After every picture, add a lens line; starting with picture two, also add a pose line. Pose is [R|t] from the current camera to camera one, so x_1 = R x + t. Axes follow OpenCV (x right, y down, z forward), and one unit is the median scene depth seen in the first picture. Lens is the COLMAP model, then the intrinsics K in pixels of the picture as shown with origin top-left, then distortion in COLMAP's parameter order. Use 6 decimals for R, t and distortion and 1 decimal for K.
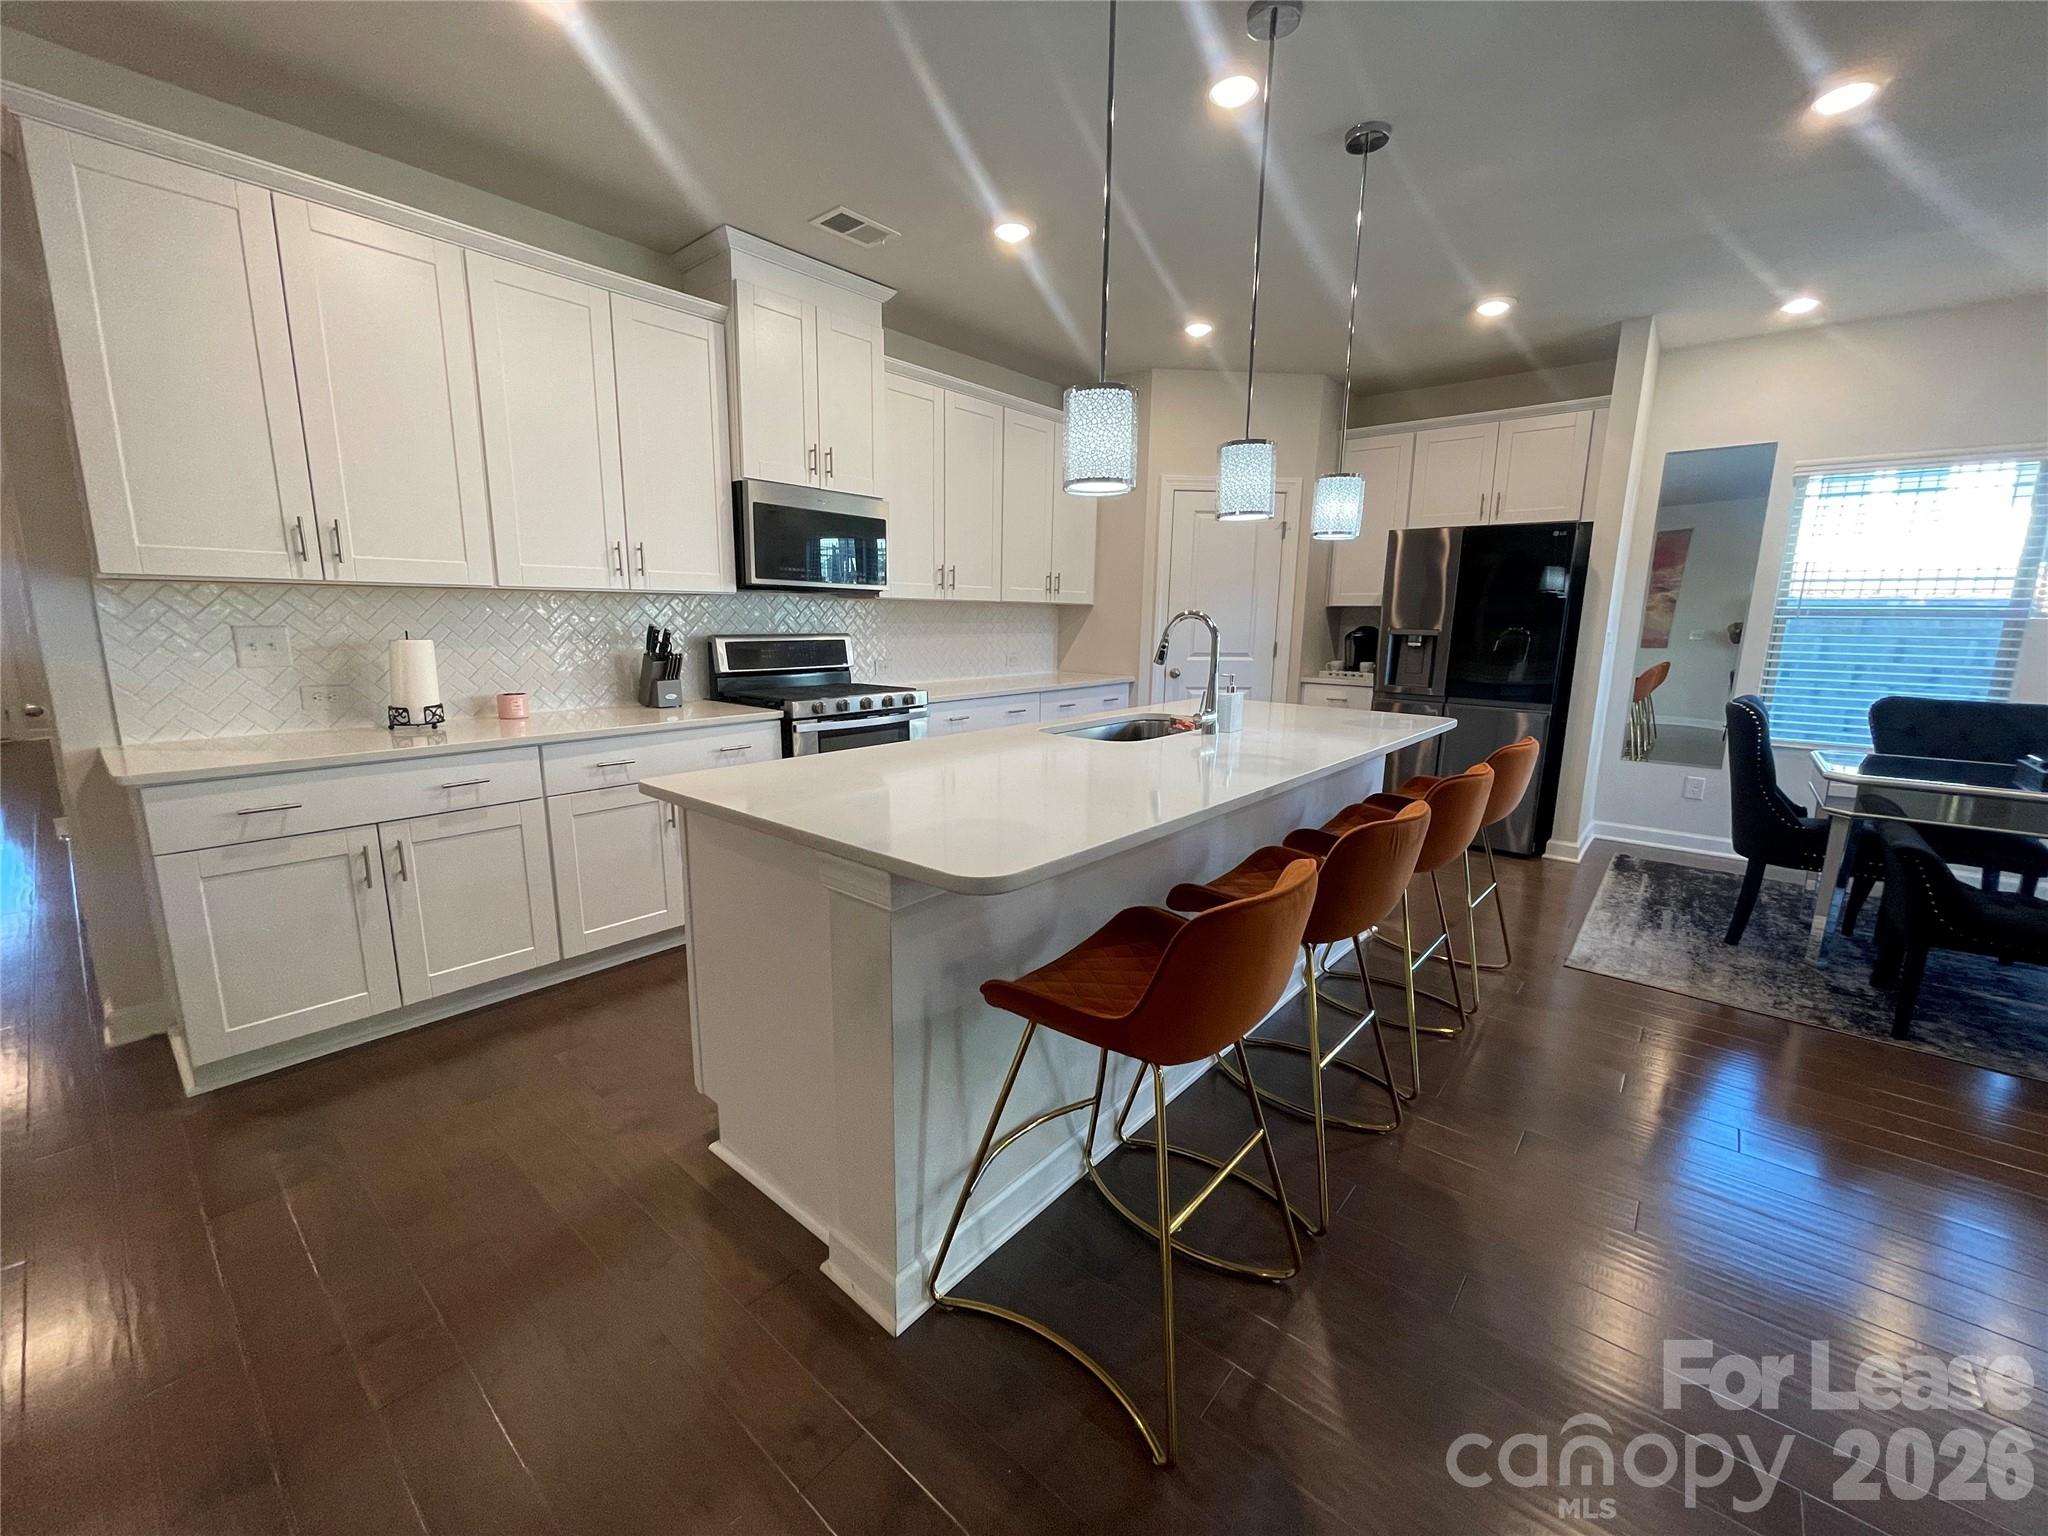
lens RADIAL K [[816.9, 0, 1032.9], [0, 816.9, 768.5], [0, 0, 1]] dist [0.004927, -0.000503]
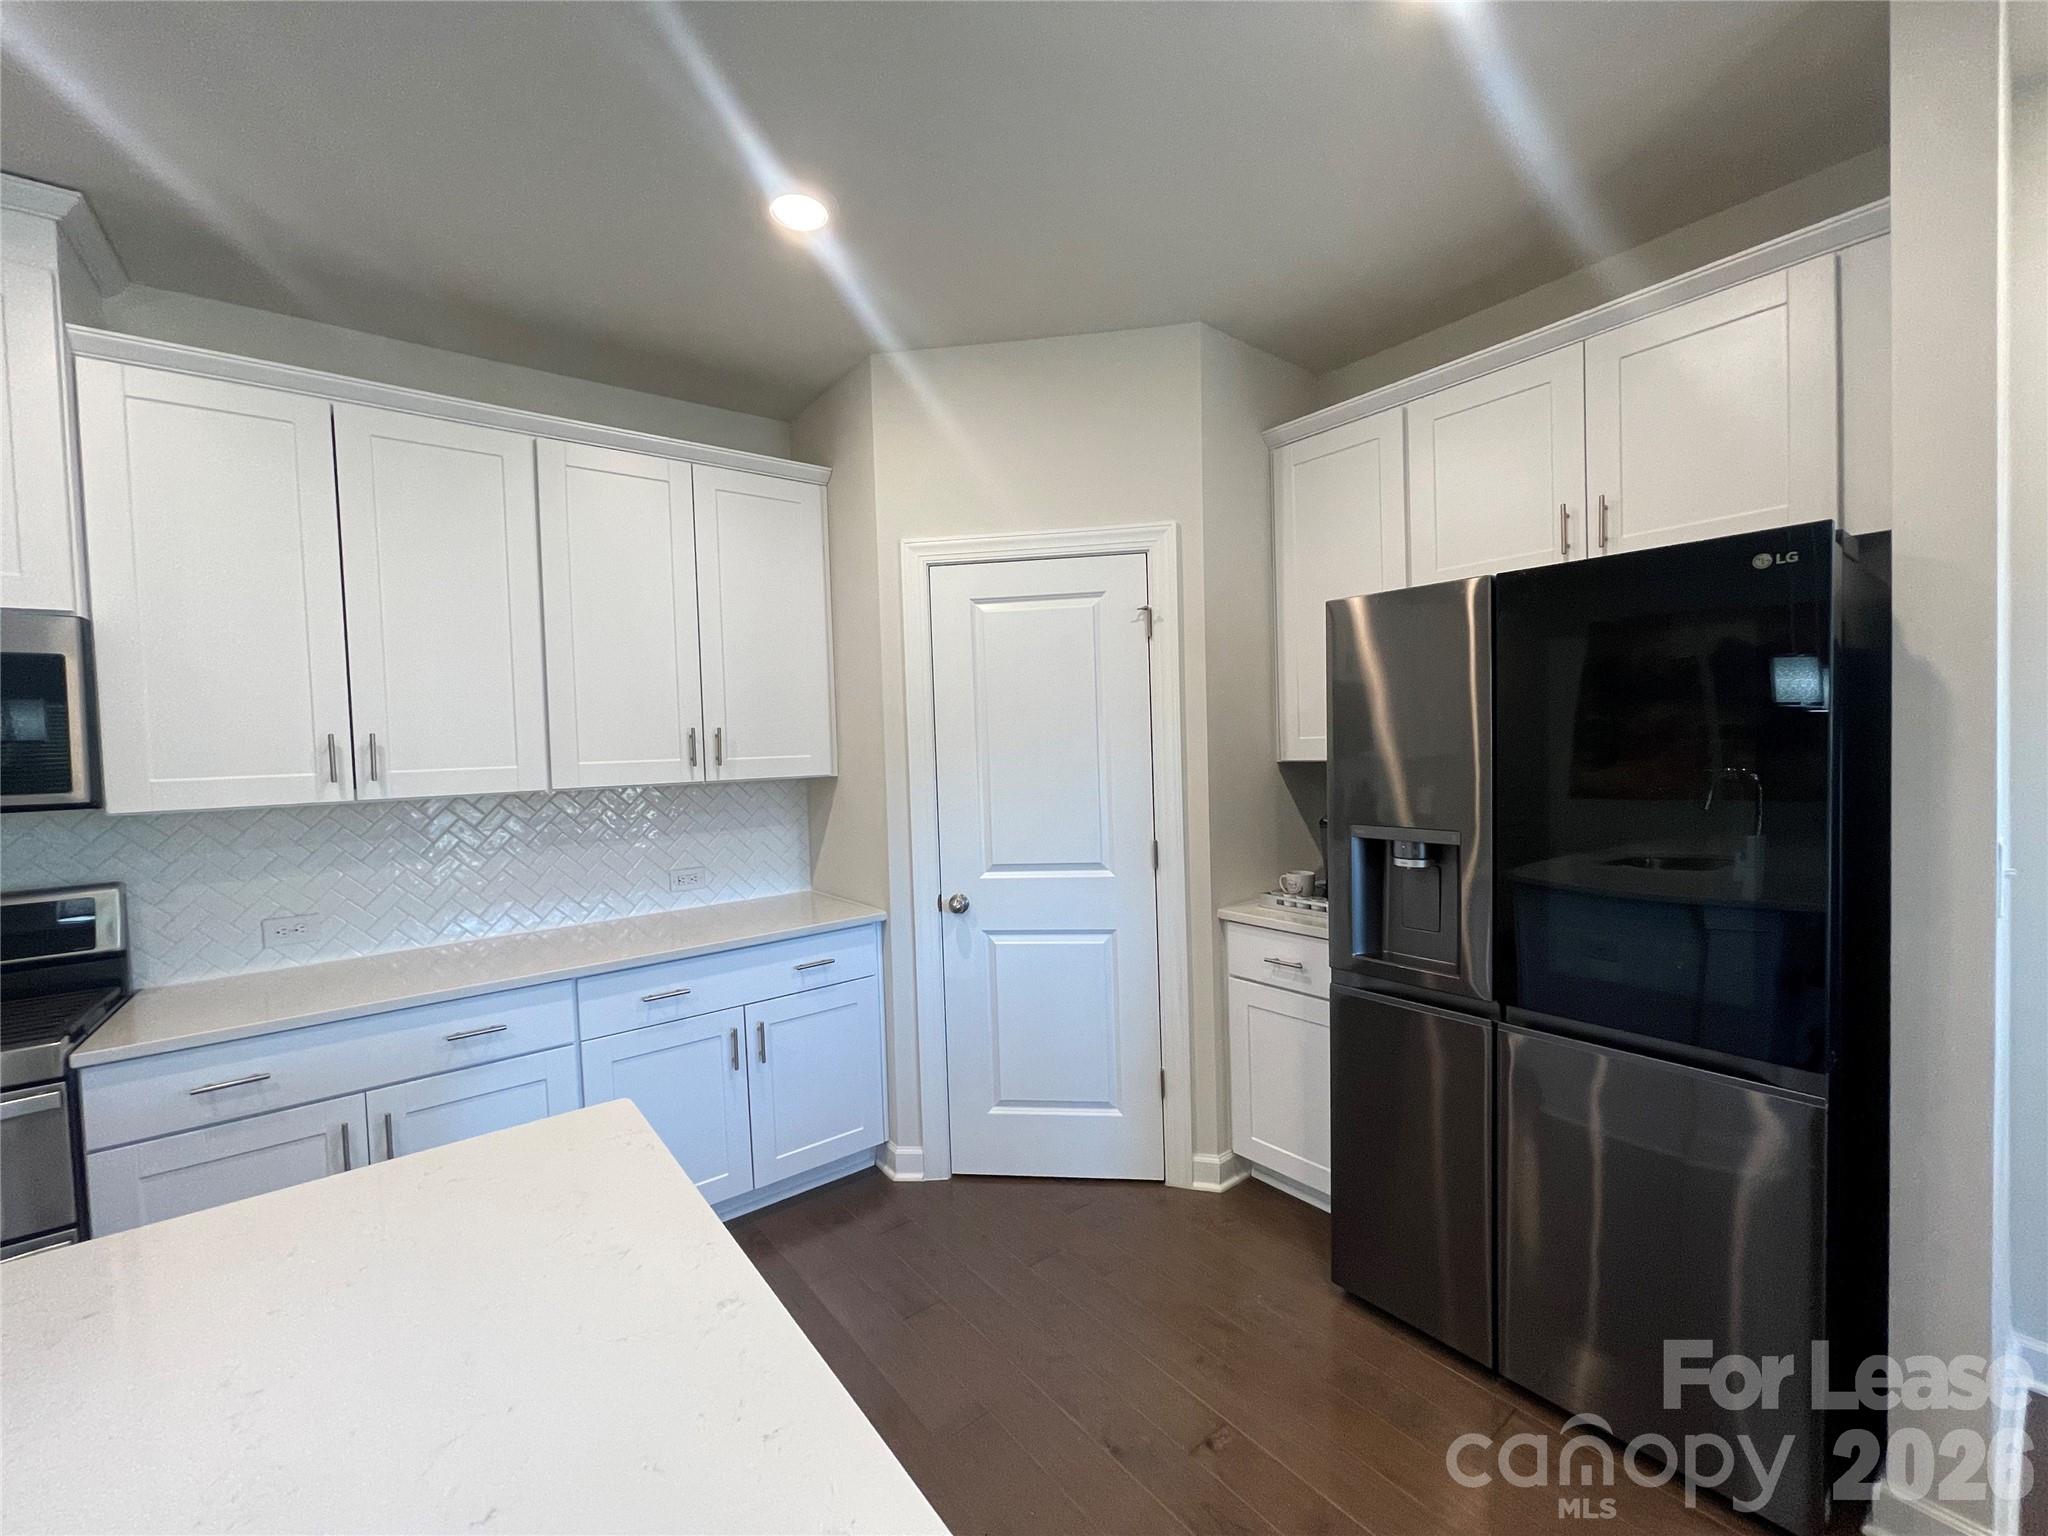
lens RADIAL K [[824.5, 0, 1014.7], [0, 824.5, 766.8], [0, 0, 1]] dist [-0.000944, -0.000374]
pose [[0.977042, -0.040164, -0.209226, 0.485853], [0.006431, 0.987181, -0.159473, -0.181261], [0.212949, 0.154466, 0.964776, 0.748178]]
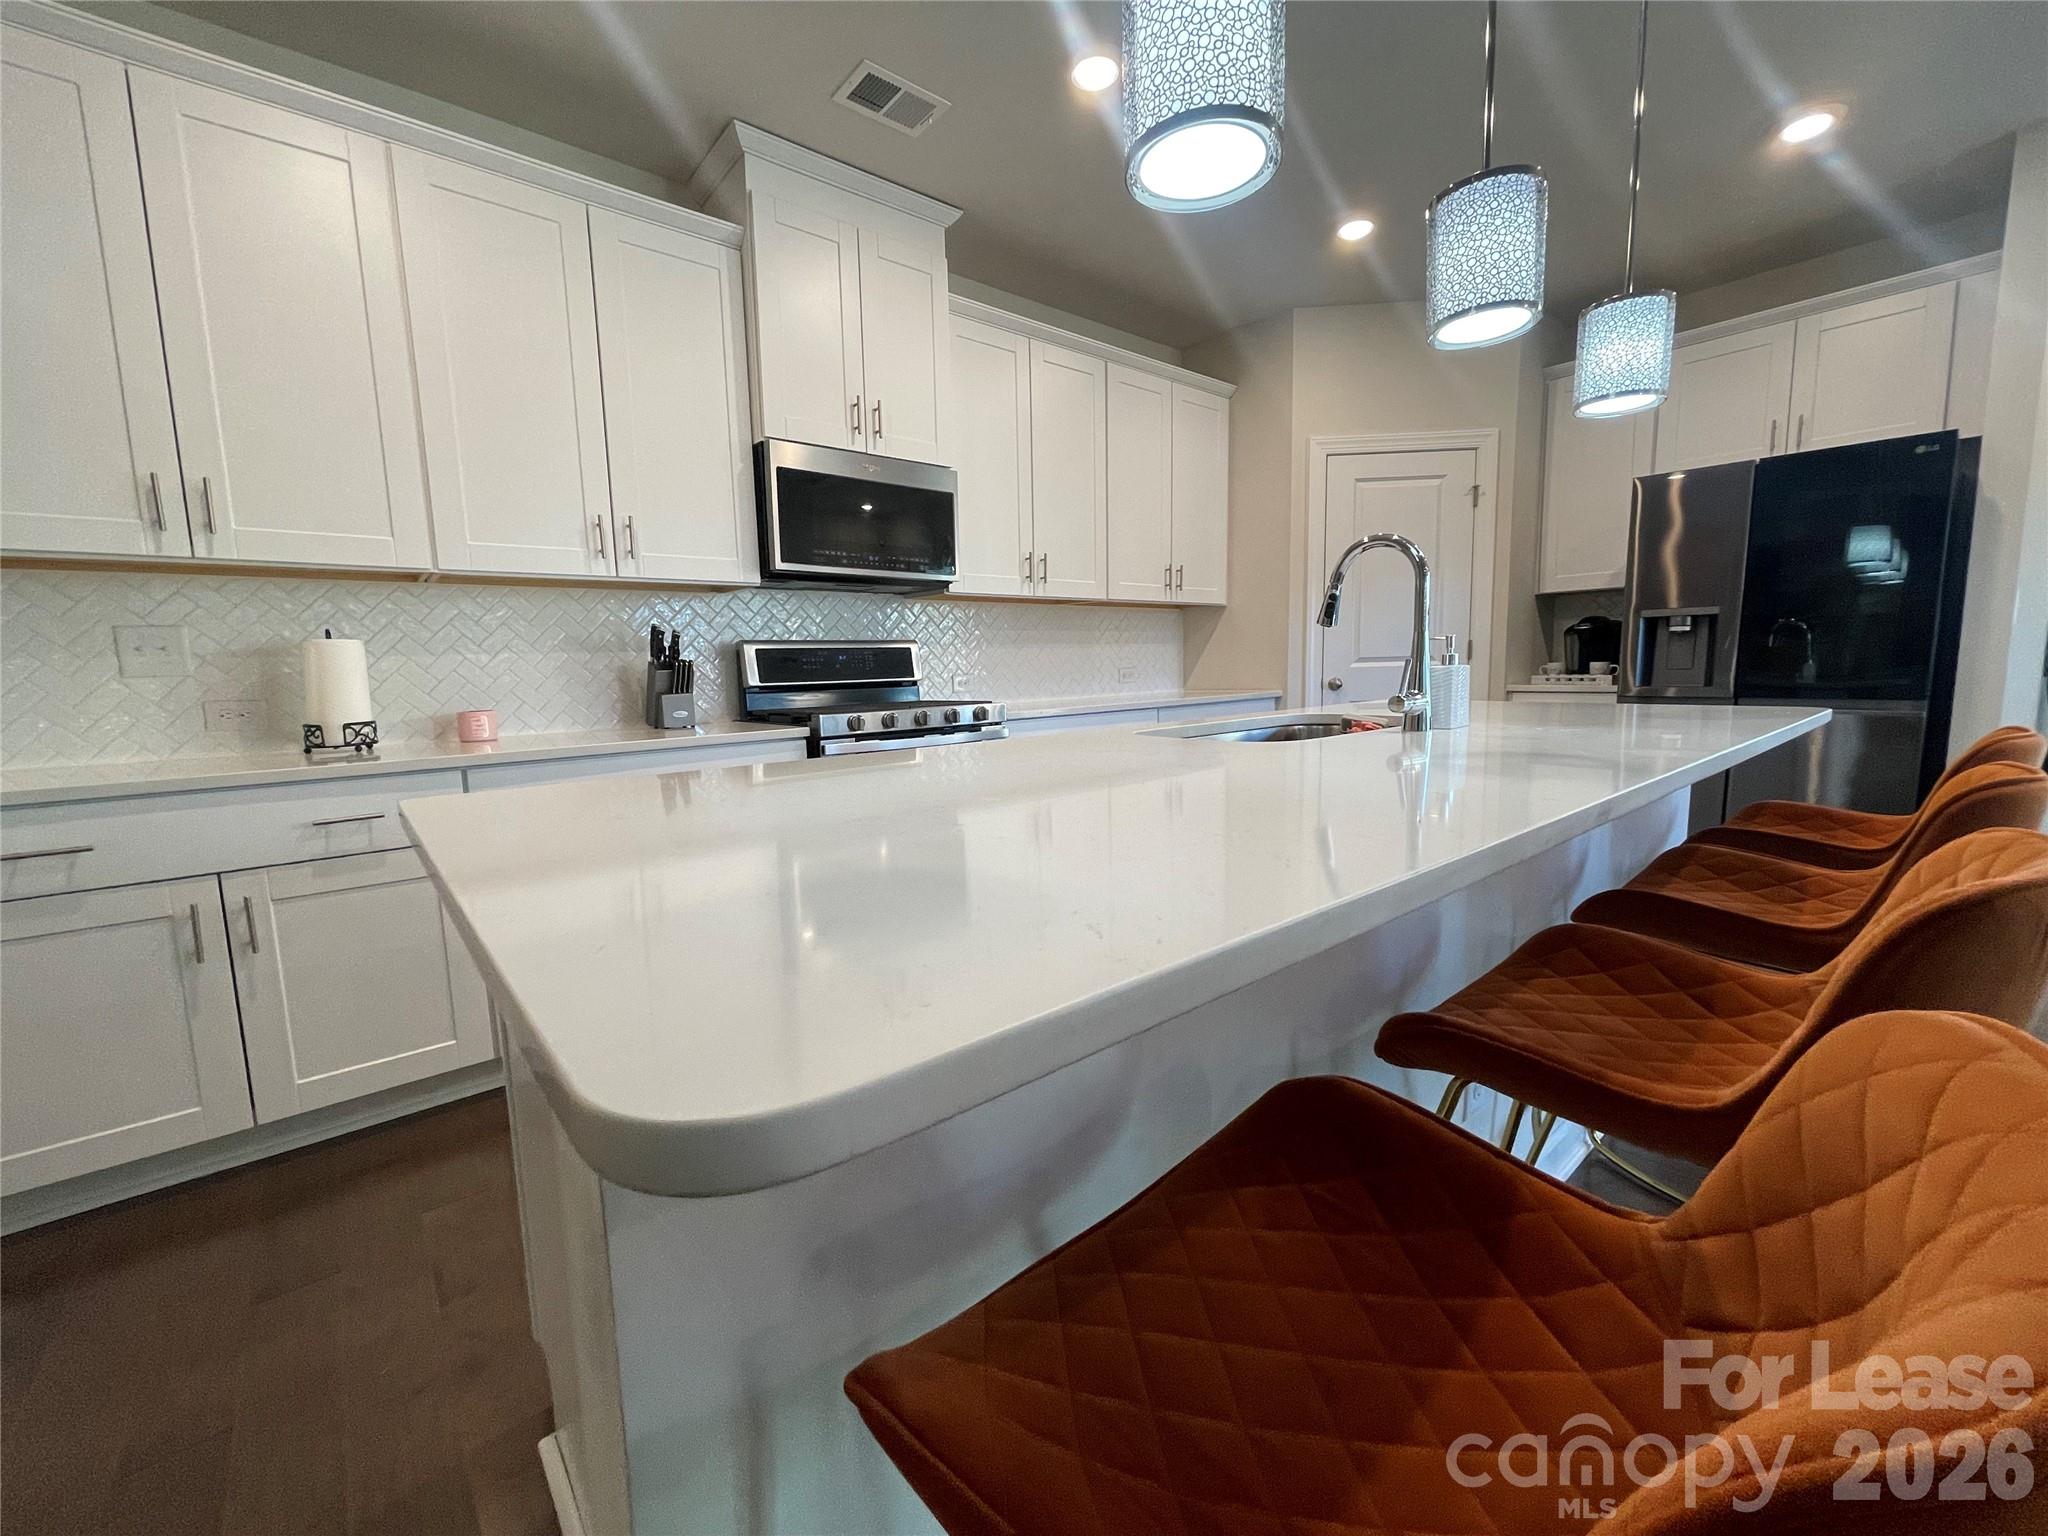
lens RADIAL K [[819.6, 0, 1029.3], [0, 819.6, 764.7], [0, 0, 1]] dist [-0.002412, 0.000105]
pose [[0.985024, -0.019240, -0.171338, 0.027825], [0.008014, 0.997789, -0.065970, 0.016009], [0.172229, 0.063609, 0.983001, 0.268313]]
